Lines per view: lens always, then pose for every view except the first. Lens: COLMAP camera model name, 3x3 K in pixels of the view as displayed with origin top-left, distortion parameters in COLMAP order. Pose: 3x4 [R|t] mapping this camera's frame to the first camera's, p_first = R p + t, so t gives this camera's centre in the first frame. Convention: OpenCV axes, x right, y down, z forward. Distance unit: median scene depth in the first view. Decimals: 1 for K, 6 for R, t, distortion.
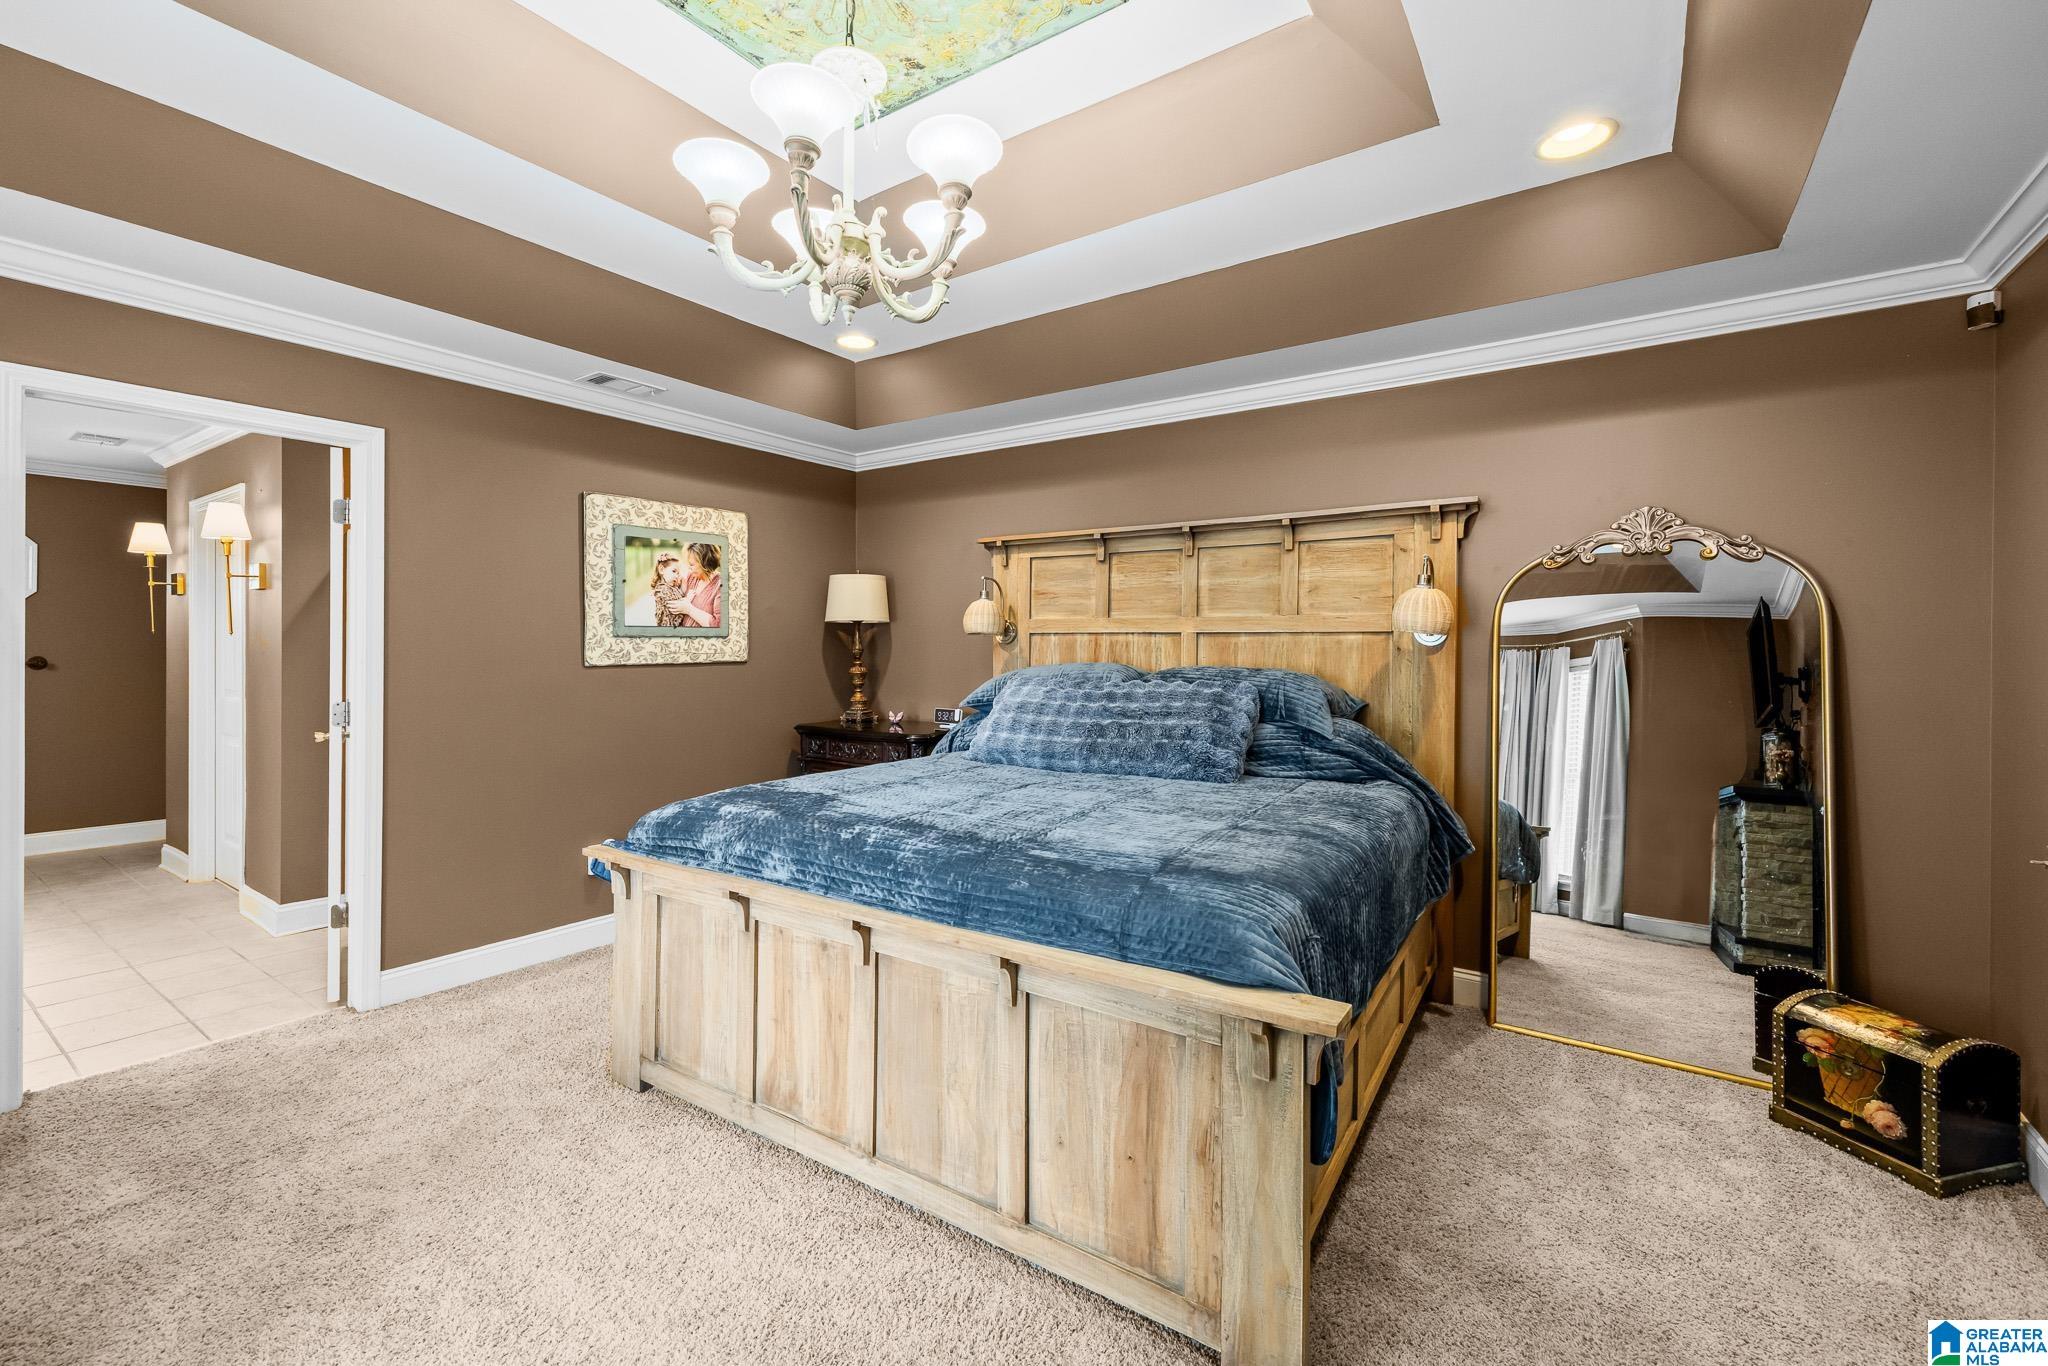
lens RADIAL K [[877.3, 0, 983.5], [0, 877.3, 646.7], [0, 0, 1]] dist [0.001515, 0.000906]
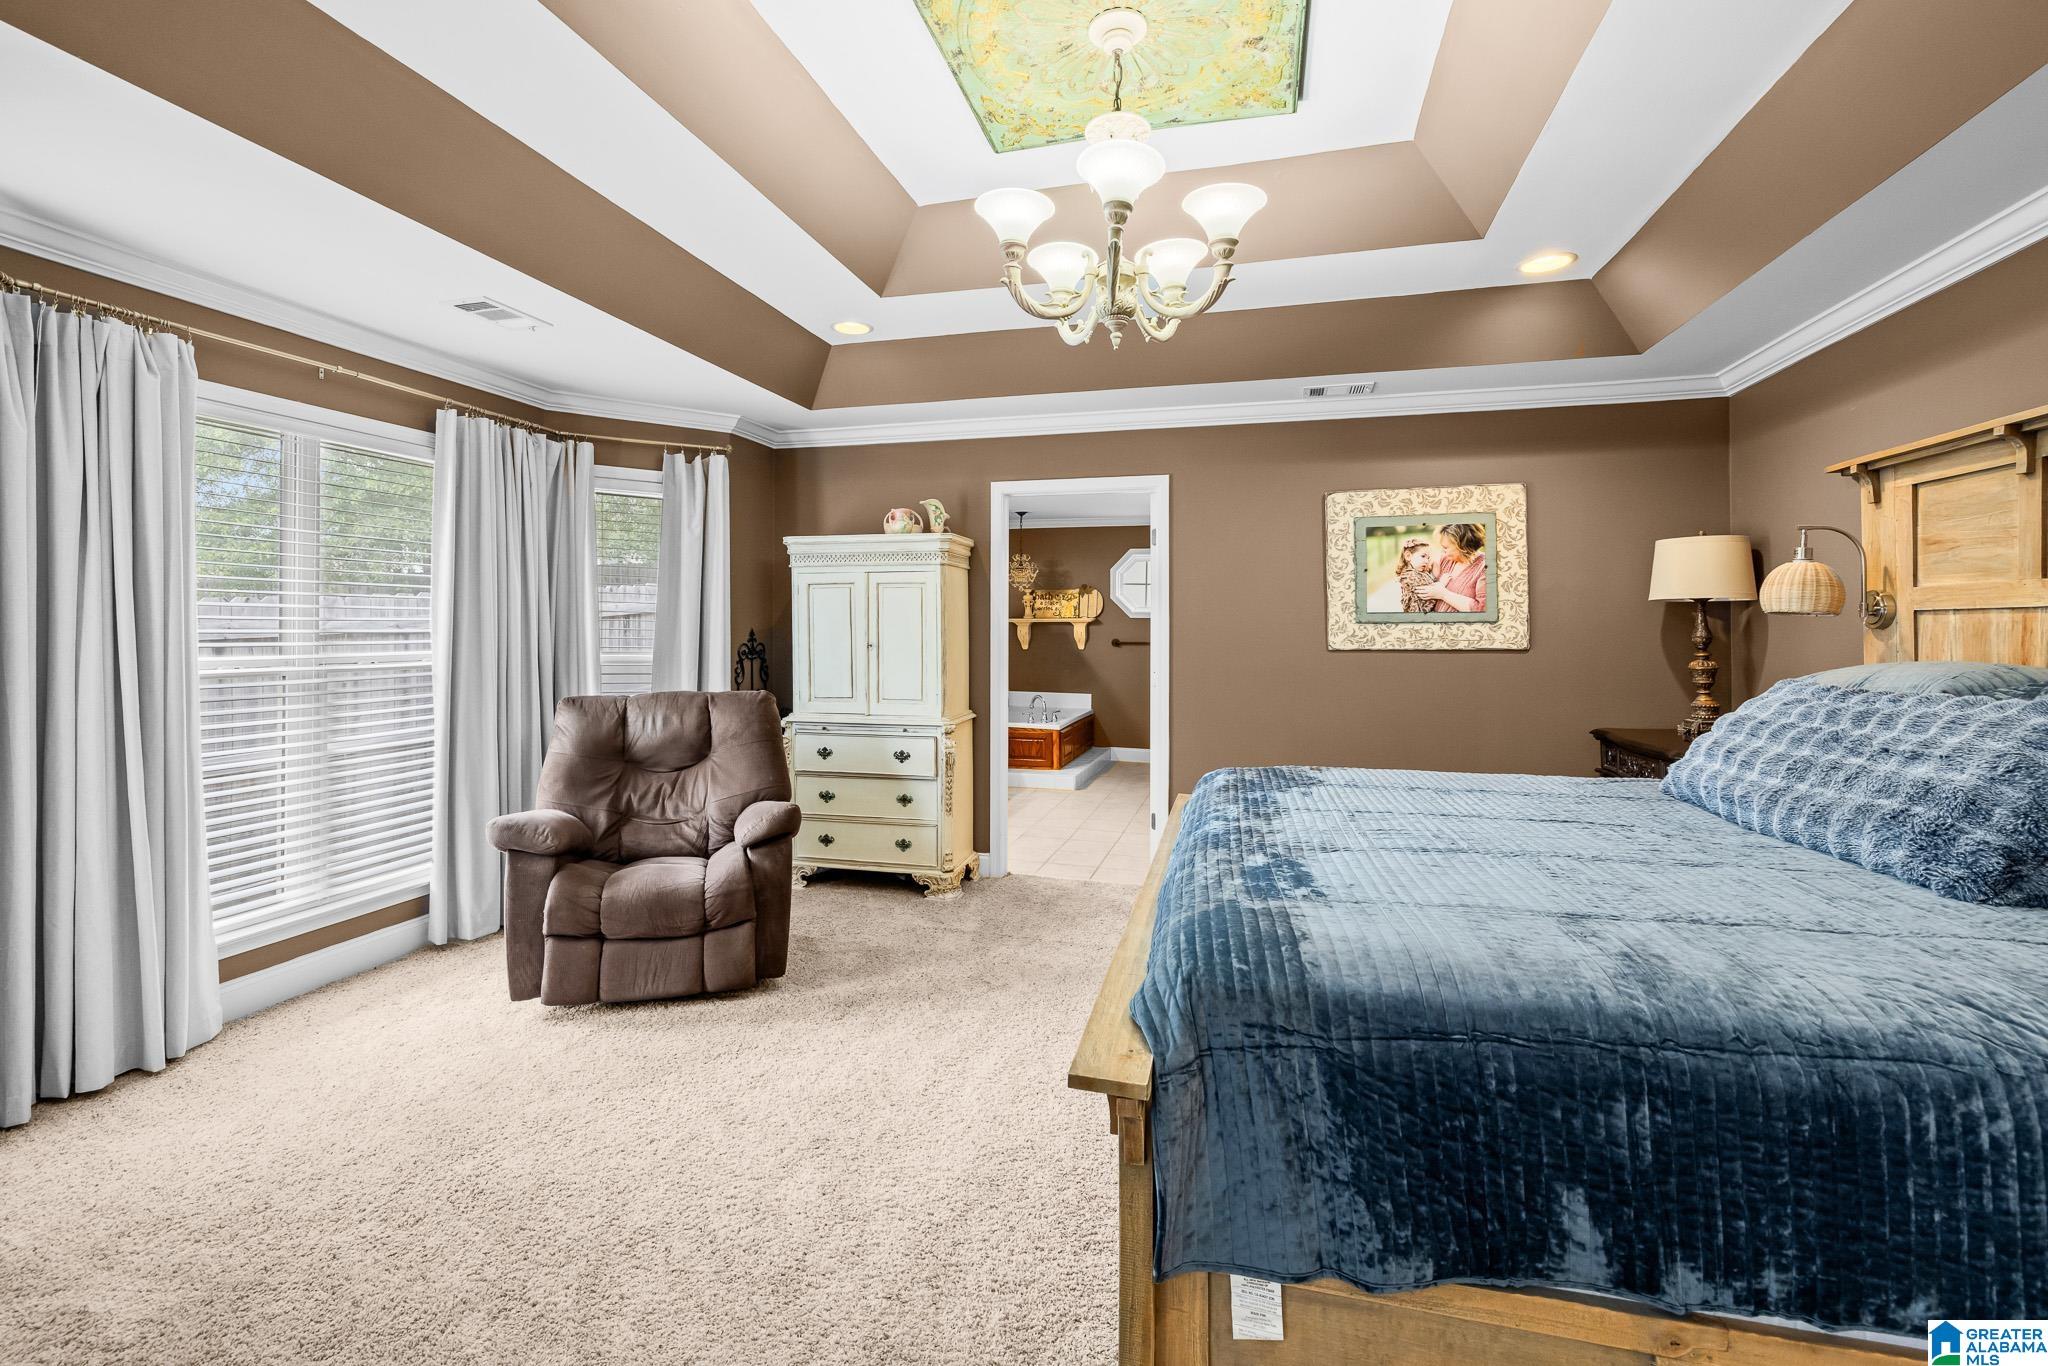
lens RADIAL K [[877.3, 0, 1017.9], [0, 877.3, 619.7], [0, 0, 1]] dist [0.001515, 0.000906]
pose [[0.355661, -0.013218, -0.934521, 0.406352], [-0.003374, 0.999875, -0.015426, 0.002195], [0.934609, 0.008639, 0.355572, 0.223030]]
